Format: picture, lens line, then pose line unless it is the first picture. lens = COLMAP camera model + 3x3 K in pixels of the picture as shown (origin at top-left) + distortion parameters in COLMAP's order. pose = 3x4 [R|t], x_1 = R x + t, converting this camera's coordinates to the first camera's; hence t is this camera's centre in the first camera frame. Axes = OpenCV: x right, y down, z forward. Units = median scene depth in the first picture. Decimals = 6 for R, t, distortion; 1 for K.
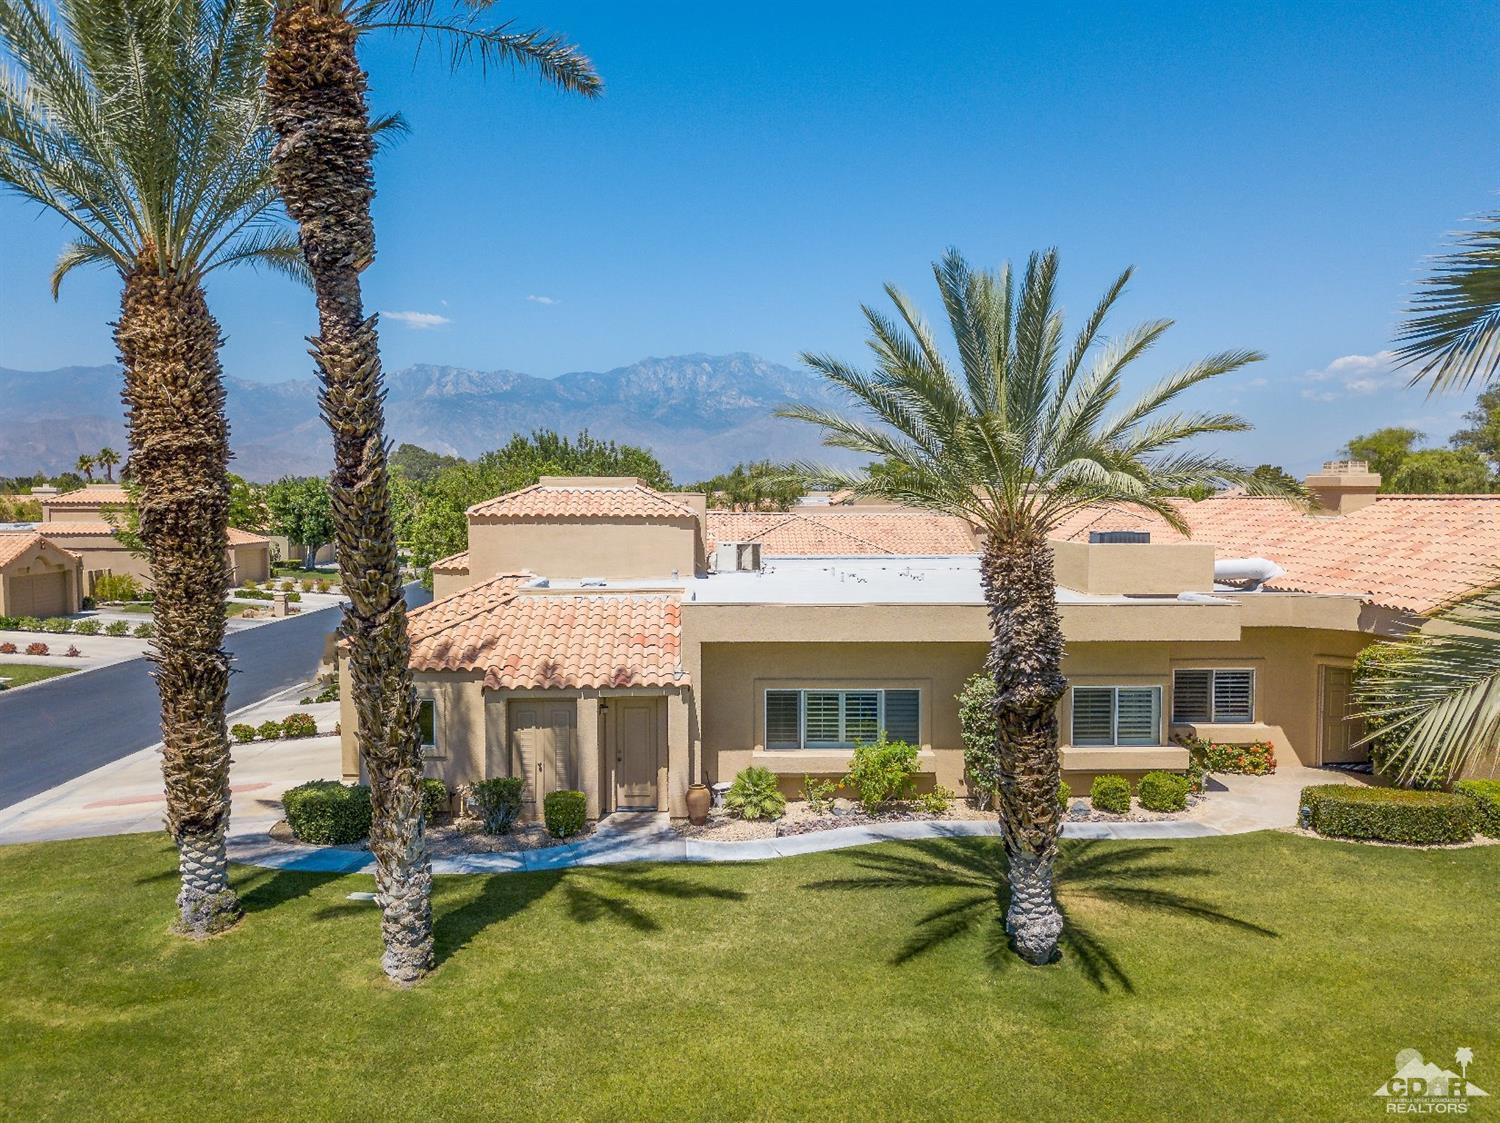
lens RADIAL K [[1141.2, 0, 748.6], [0, 1141.2, 579.1], [0, 0, 1]] dist [0.023818, 0.009961]
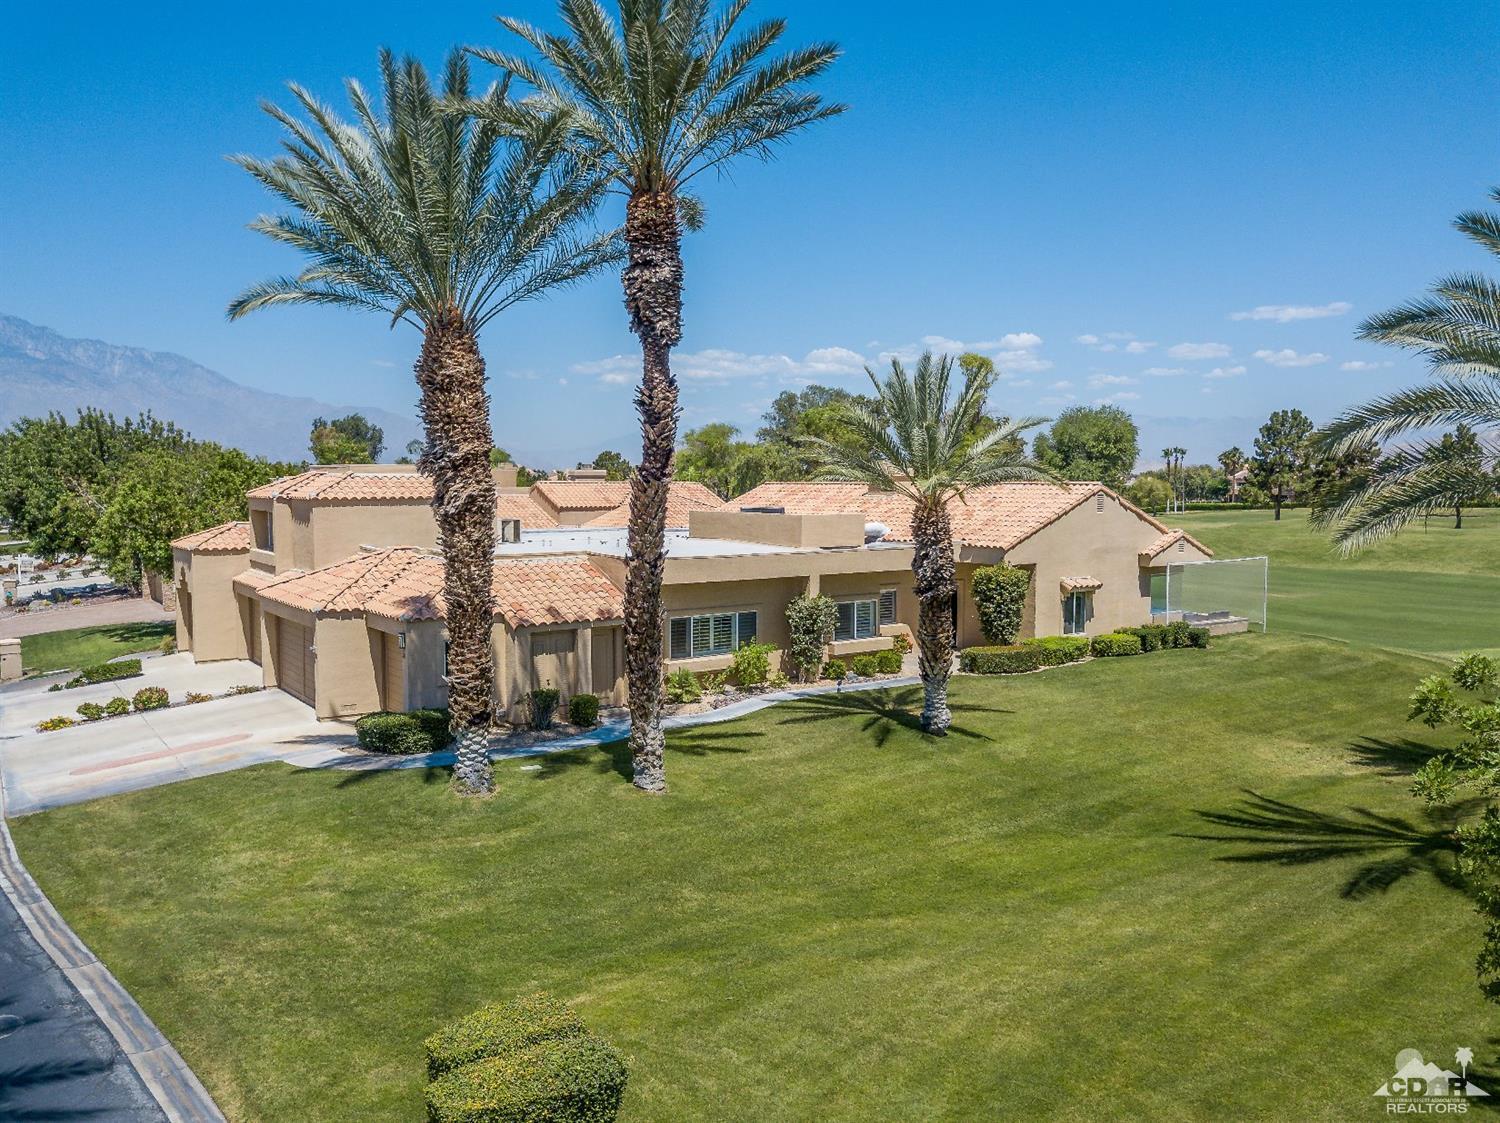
lens RADIAL K [[1143.6, 0, 750.3], [0, 1143.6, 582.3], [0, 0, 1]] dist [0.023365, -0.003174]
pose [[0.832363, -0.047969, 0.552152, -0.968940], [0.037169, 0.998836, 0.030743, 0.015853], [-0.552984, -0.005066, 0.833177, -0.360629]]
